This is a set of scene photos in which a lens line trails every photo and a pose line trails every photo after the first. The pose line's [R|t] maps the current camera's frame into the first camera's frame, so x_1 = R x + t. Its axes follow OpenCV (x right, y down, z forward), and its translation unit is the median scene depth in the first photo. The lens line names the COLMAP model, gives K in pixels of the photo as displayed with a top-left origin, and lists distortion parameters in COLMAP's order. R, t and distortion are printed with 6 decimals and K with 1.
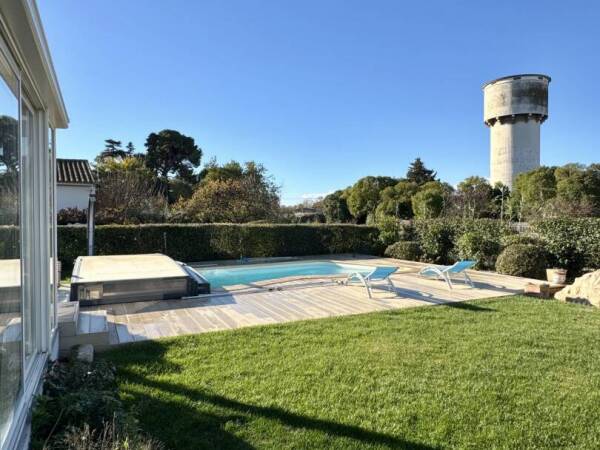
lens RADIAL K [[425.8, 0, 302.6], [0, 425.8, 224.2], [0, 0, 1]] dist [0.000240, 0.002992]
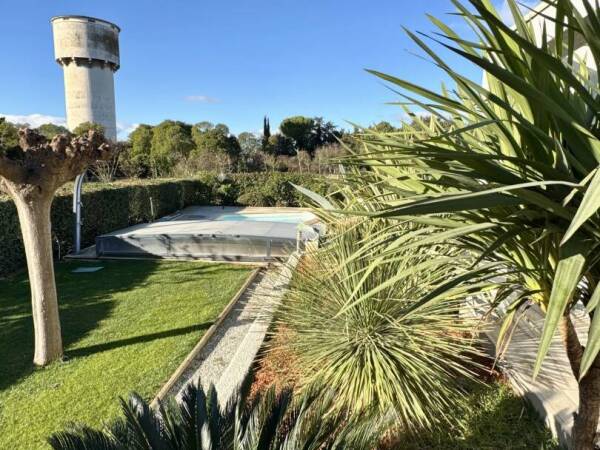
lens RADIAL K [[425.8, 0, 297.7], [0, 425.8, 226.2], [0, 0, 1]] dist [0.000240, 0.002992]
pose [[0.531390, -0.124190, 0.837975, -0.129758], [0.008832, 0.989954, 0.141113, -0.006112], [-0.847081, -0.067585, 0.527149, 0.041181]]
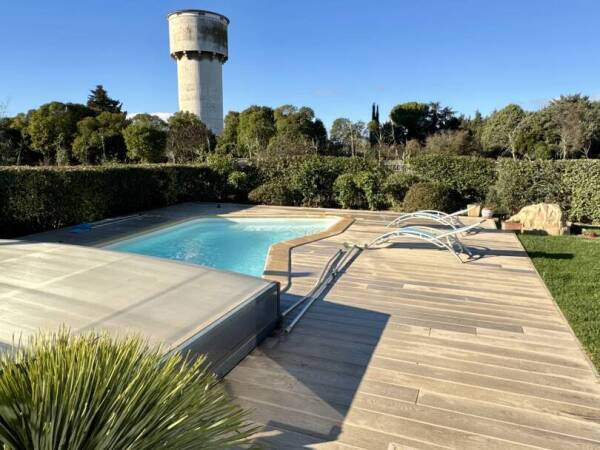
lens RADIAL K [[425.8, 0, 300.9], [0, 425.8, 222.3], [0, 0, 1]] dist [0.000240, 0.002992]
pose [[0.734127, -0.107863, 0.670390, -0.052594], [0.010032, 0.988918, 0.148127, -0.001718], [-0.678938, -0.102018, 0.727074, 0.058177]]
